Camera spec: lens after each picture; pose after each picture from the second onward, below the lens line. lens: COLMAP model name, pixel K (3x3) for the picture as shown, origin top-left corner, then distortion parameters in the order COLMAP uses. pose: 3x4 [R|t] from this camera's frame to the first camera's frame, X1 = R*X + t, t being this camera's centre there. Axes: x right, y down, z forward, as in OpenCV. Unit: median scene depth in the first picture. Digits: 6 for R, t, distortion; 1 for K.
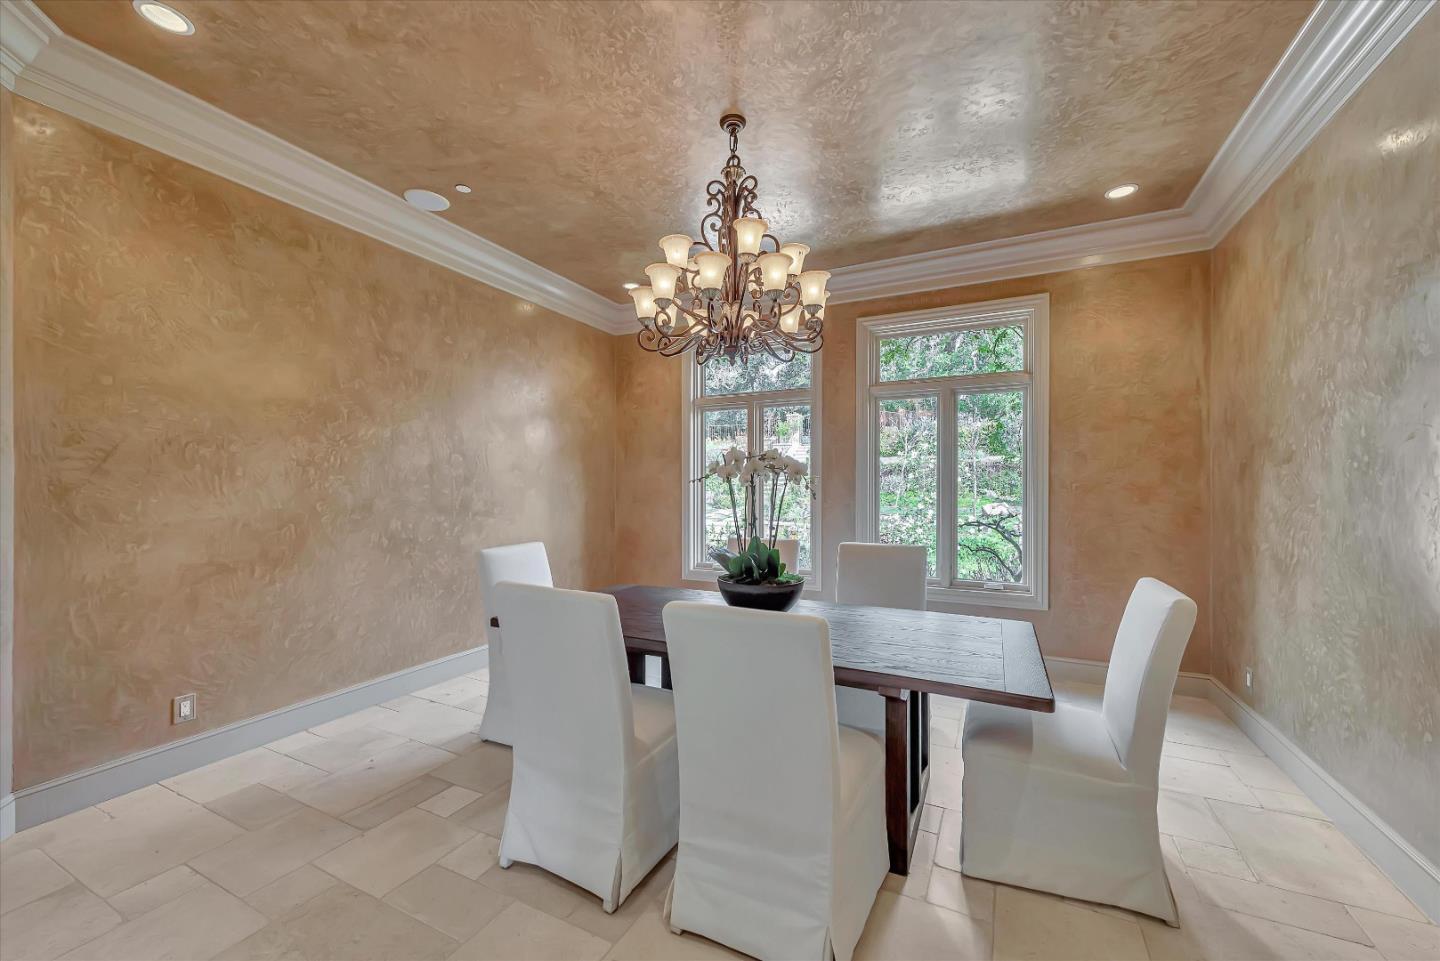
lens RADIAL K [[562.8, 0, 716.8], [0, 562.8, 485.5], [0, 0, 1]] dist [0.001067, 0.000008]
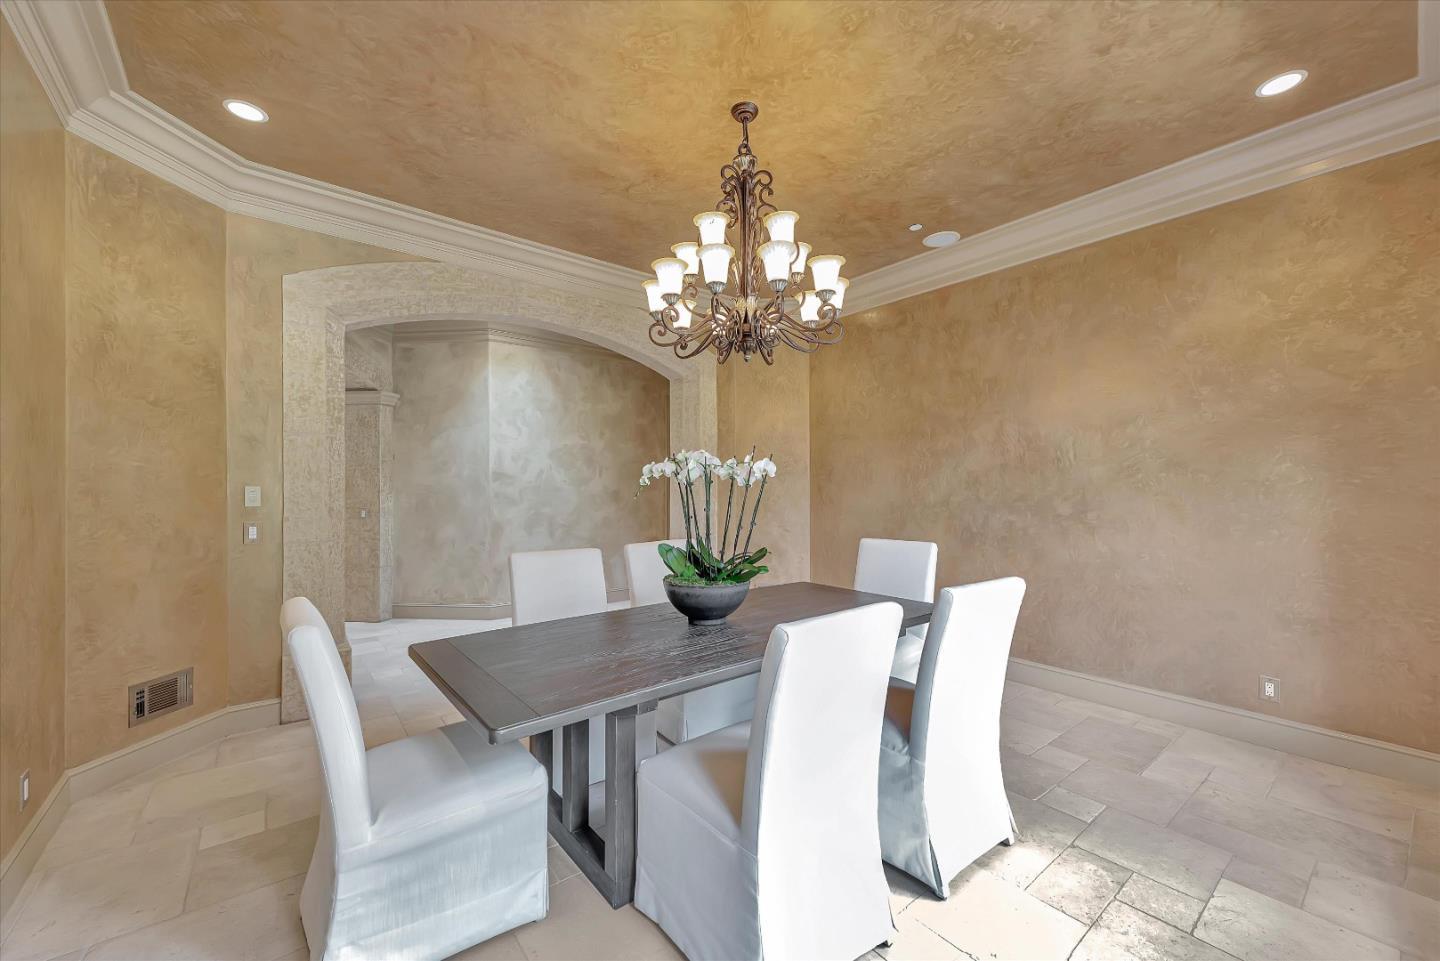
lens RADIAL K [[562.8, 0, 719.9], [0, 562.8, 485.5], [0, 0, 1]] dist [0.001067, 0.000008]
pose [[-0.421773, -0.003761, -0.906694, 0.718586], [0.006606, 0.999952, -0.007221, 0.004837], [0.906677, -0.009036, -0.421728, 1.061103]]
